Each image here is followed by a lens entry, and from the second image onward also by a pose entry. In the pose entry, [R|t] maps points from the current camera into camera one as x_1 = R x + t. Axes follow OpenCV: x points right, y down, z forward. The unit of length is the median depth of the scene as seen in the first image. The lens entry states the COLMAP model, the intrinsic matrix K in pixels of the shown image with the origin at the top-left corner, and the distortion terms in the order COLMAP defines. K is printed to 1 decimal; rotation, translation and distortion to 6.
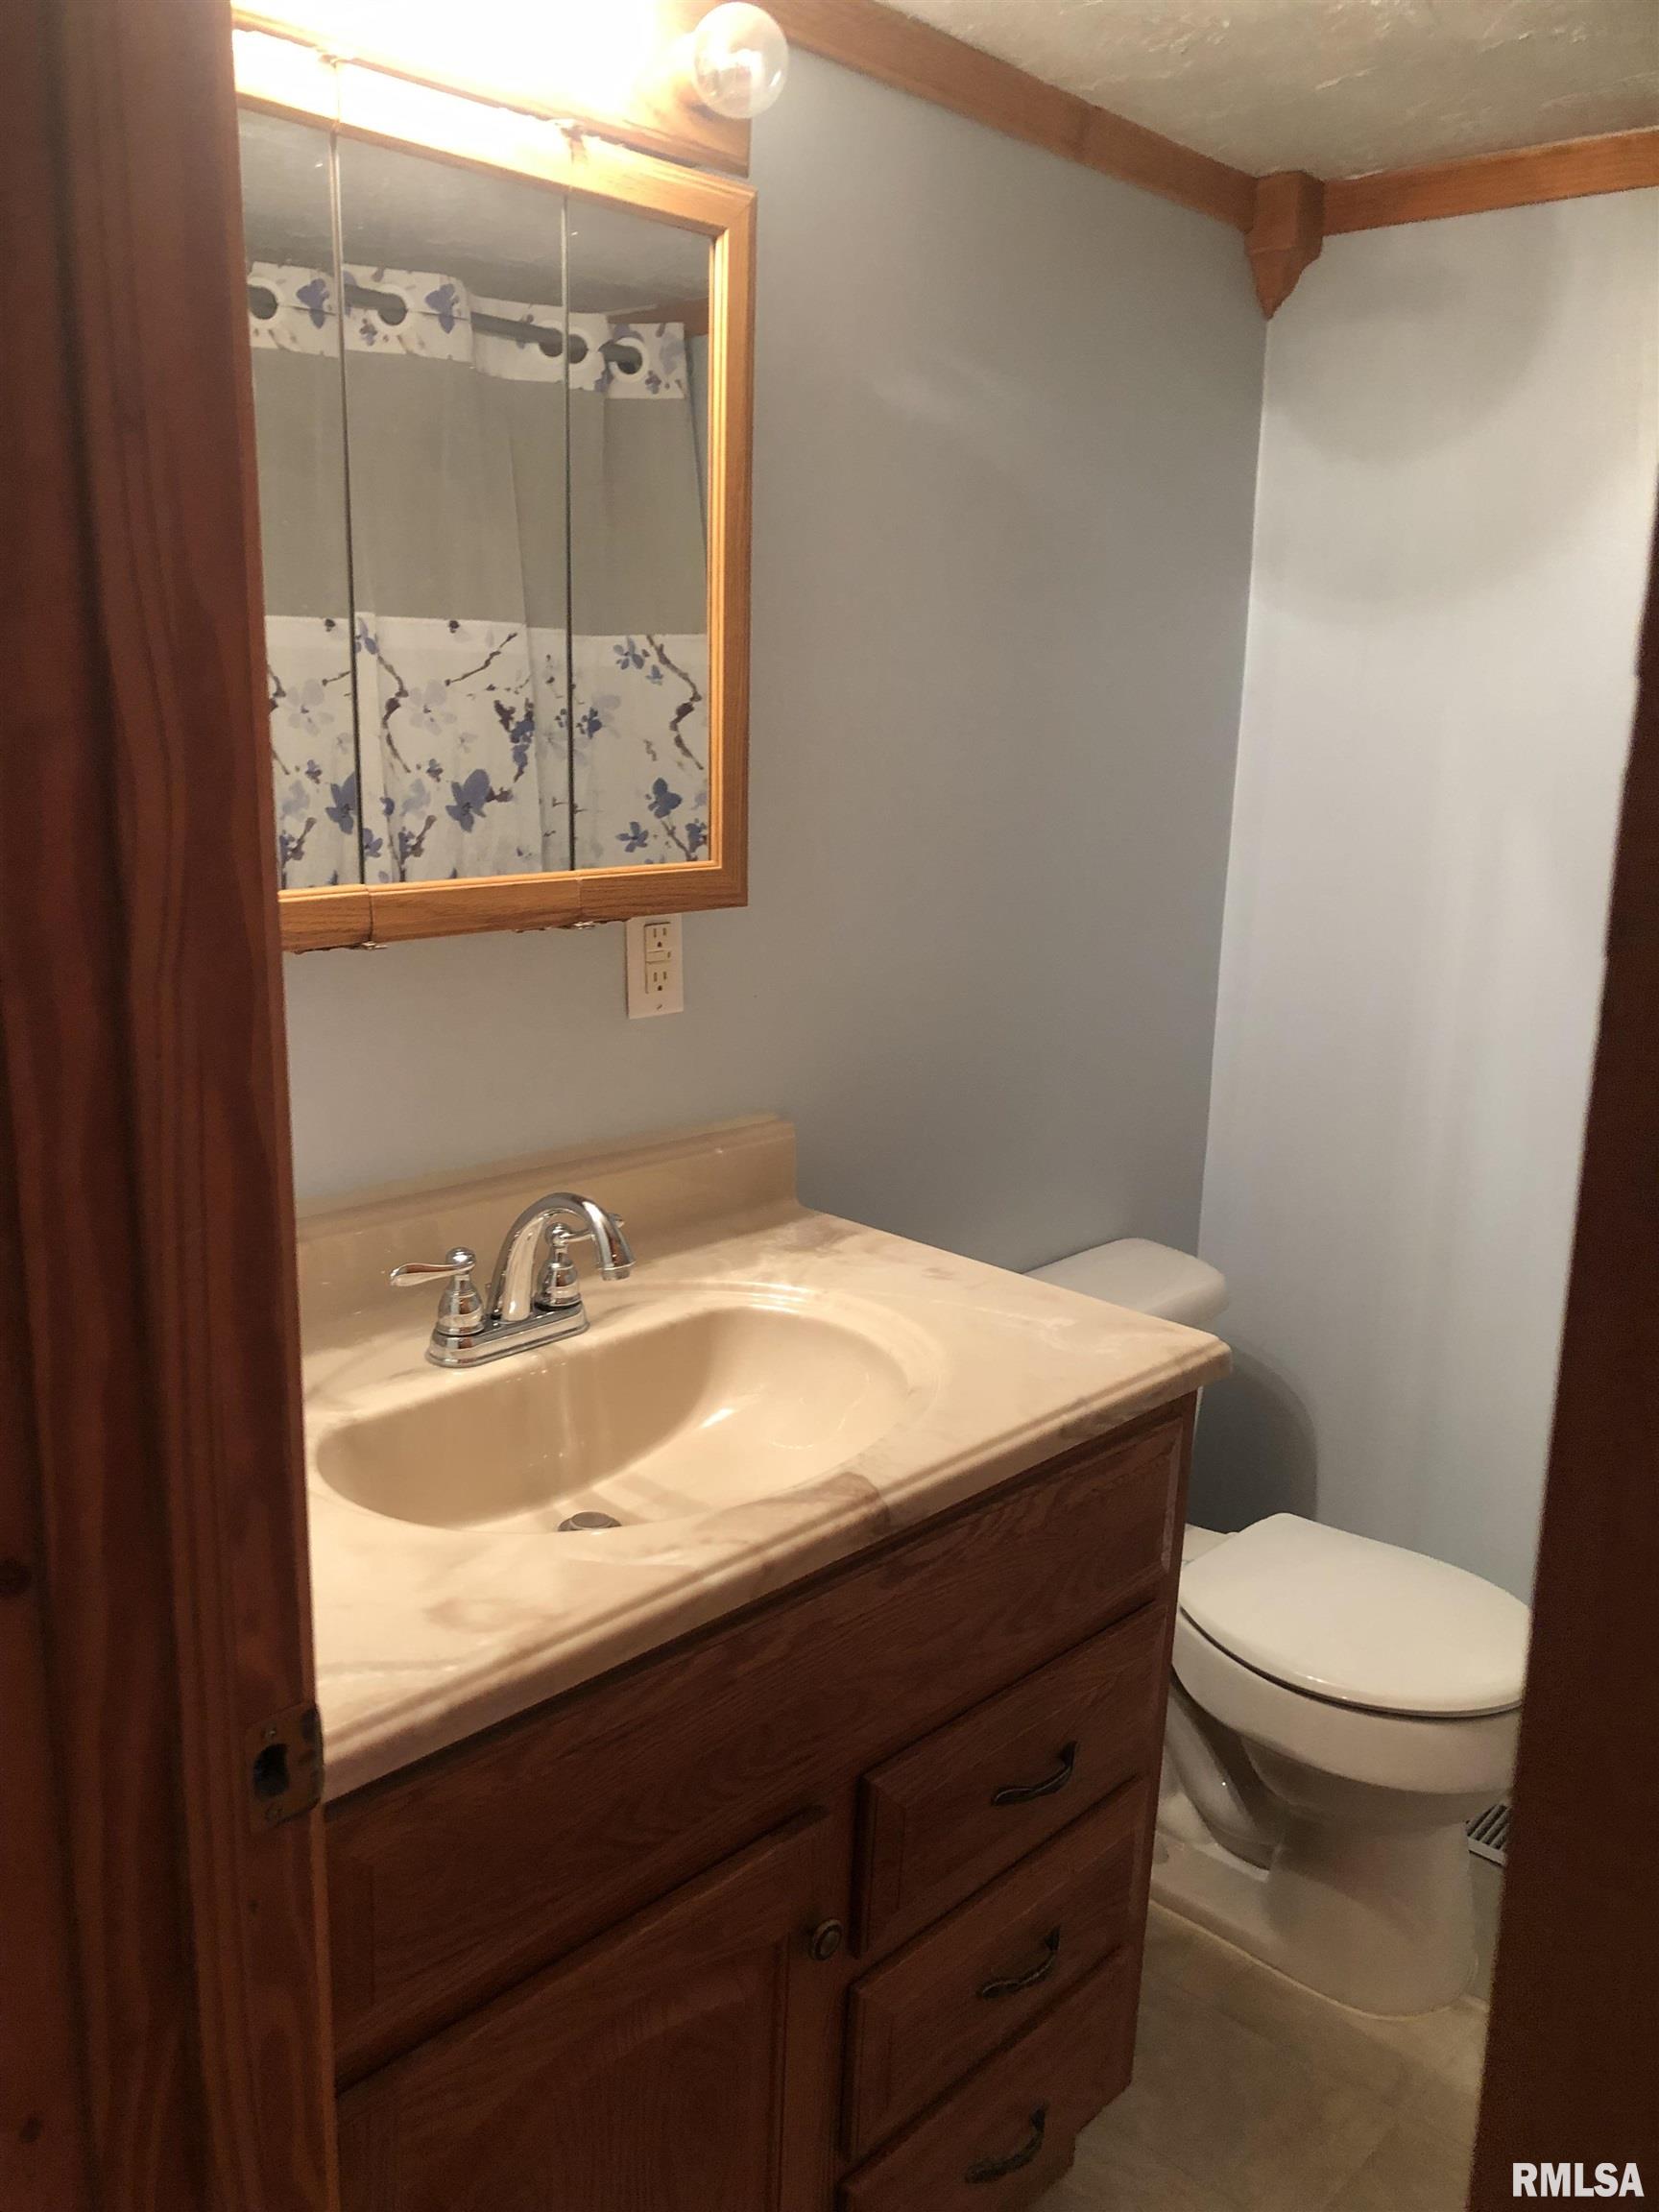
lens RADIAL K [[1818.6, 0, 825.0], [0, 1818.6, 1142.5], [0, 0, 1]] dist [0.063101, -0.063138]
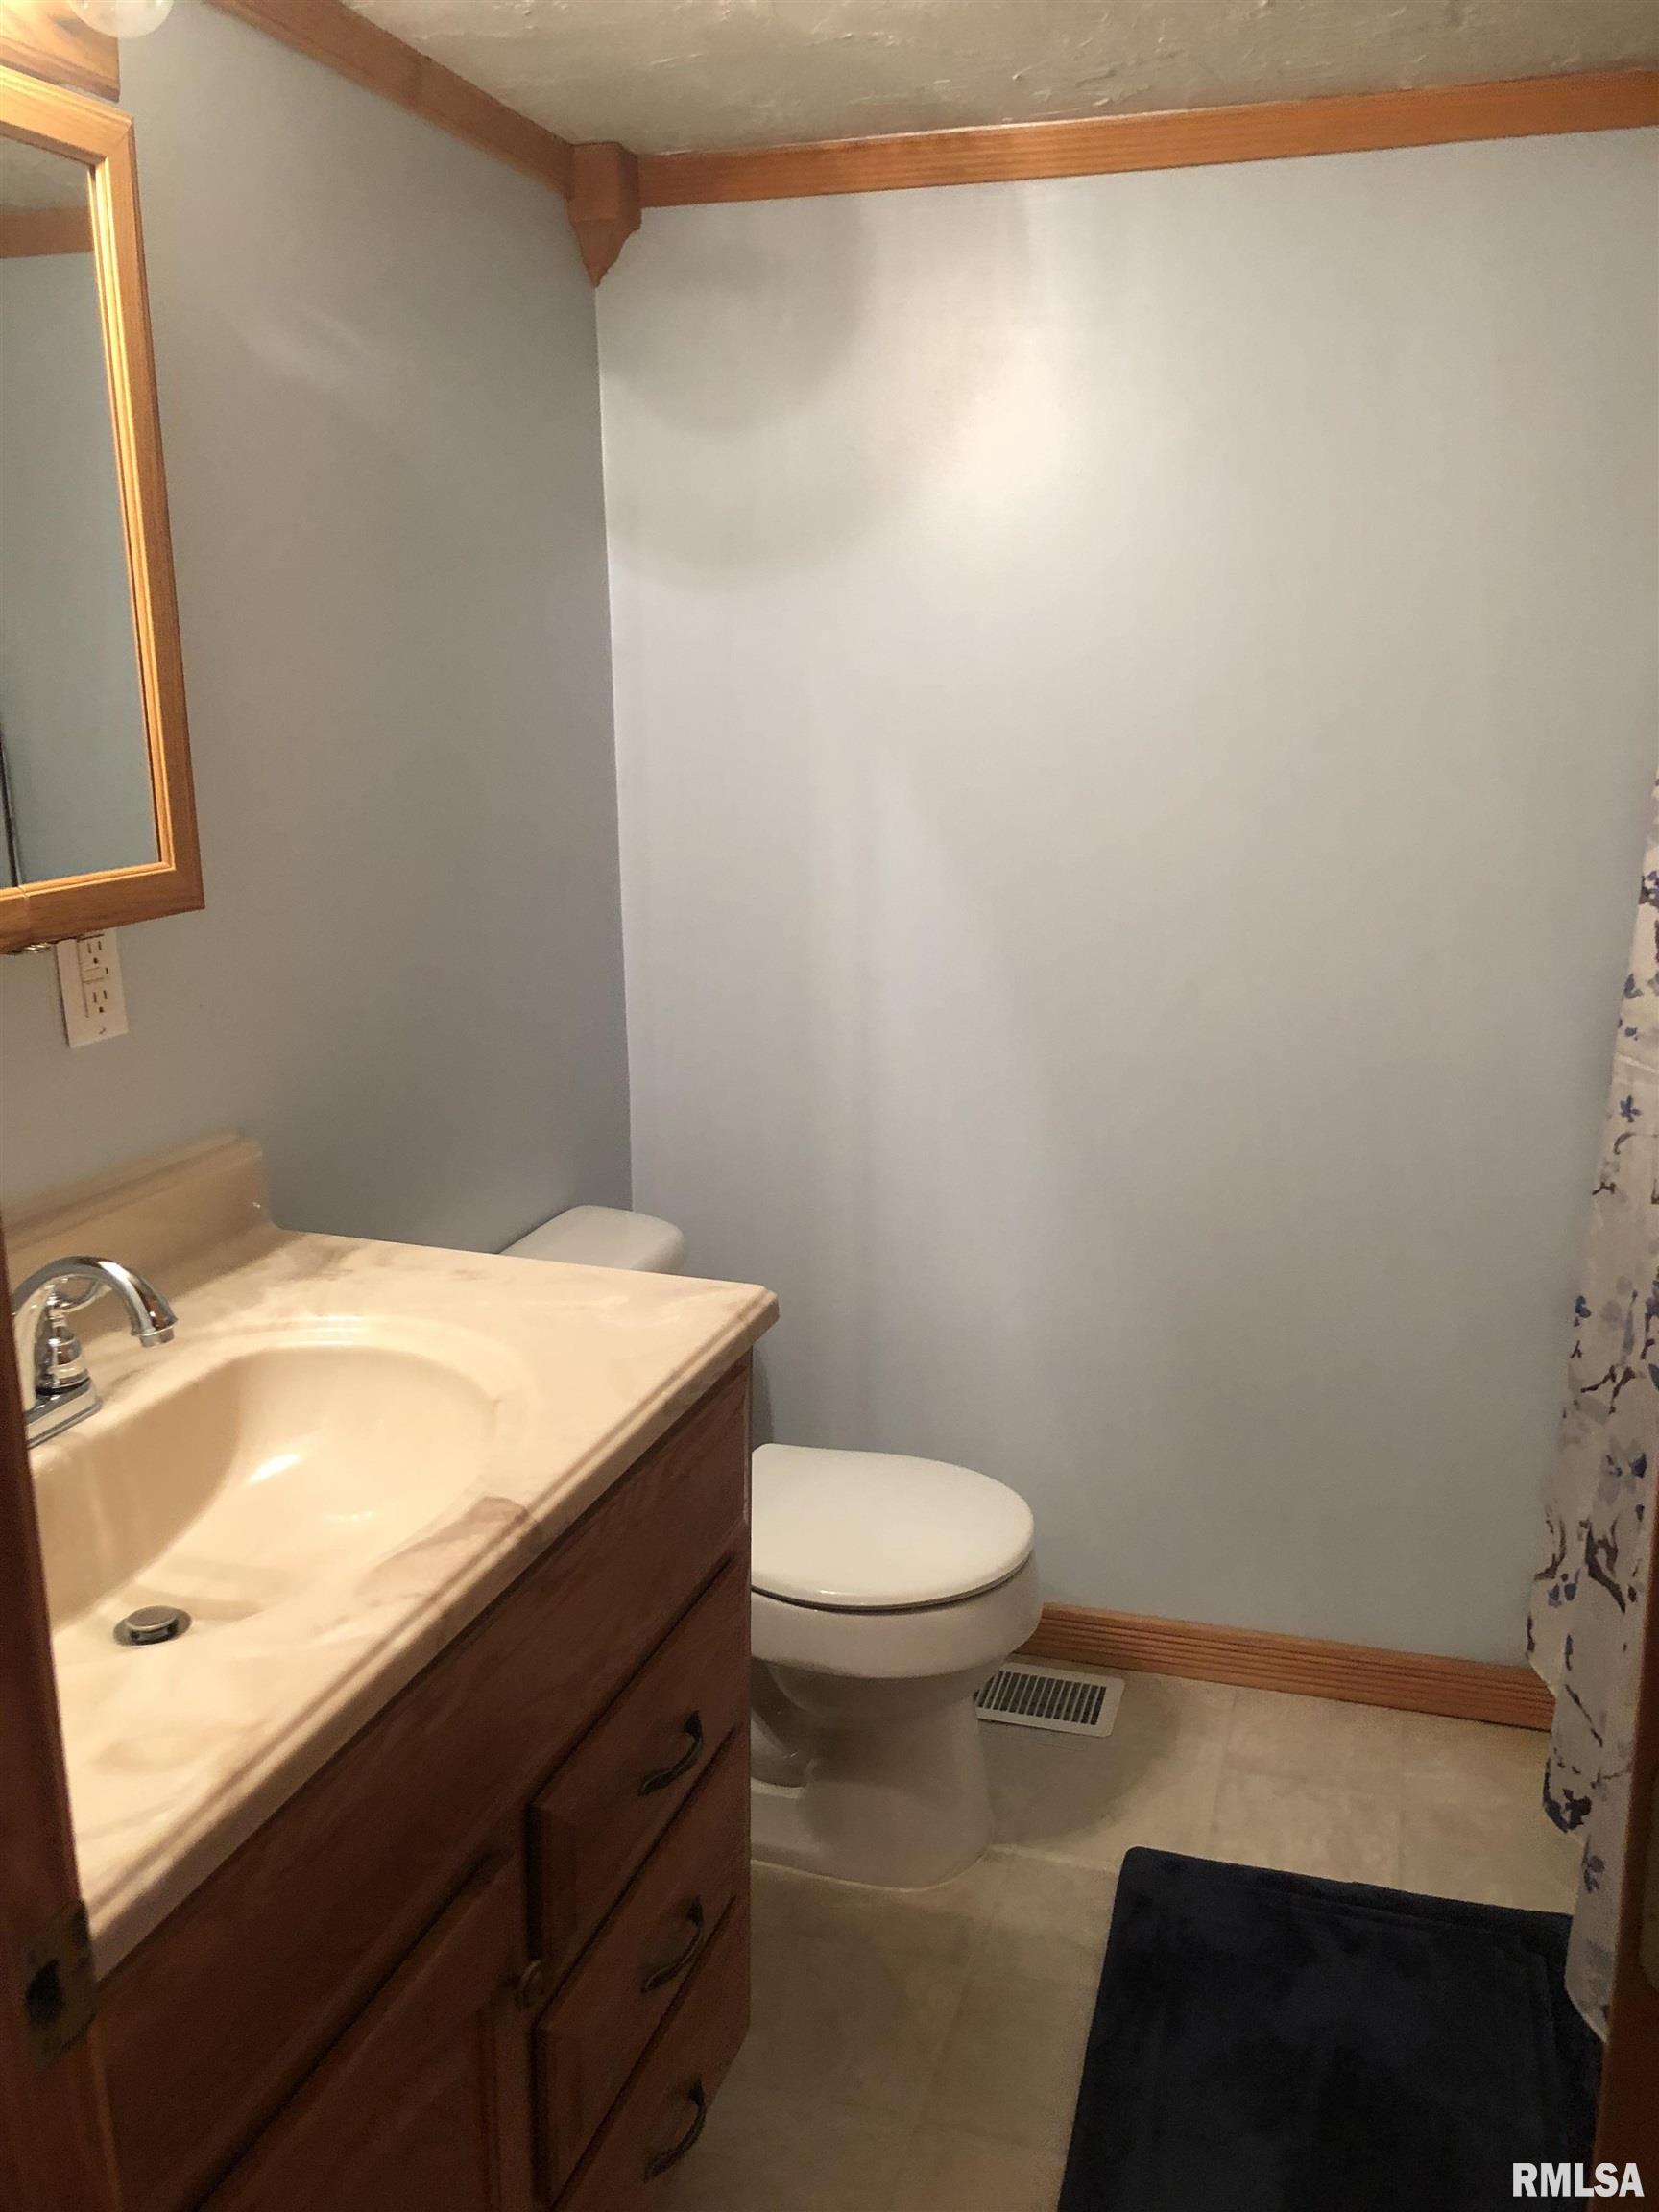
lens RADIAL K [[1861.2, 0, 829.5], [0, 1861.2, 1106.0], [0, 0, 1]] dist [-0.048588, 0.151390]
pose [[0.896725, -0.137908, 0.420553, -0.169821], [0.136582, 0.990064, 0.033434, -0.022216], [-0.420986, 0.027459, 0.906652, 0.043121]]
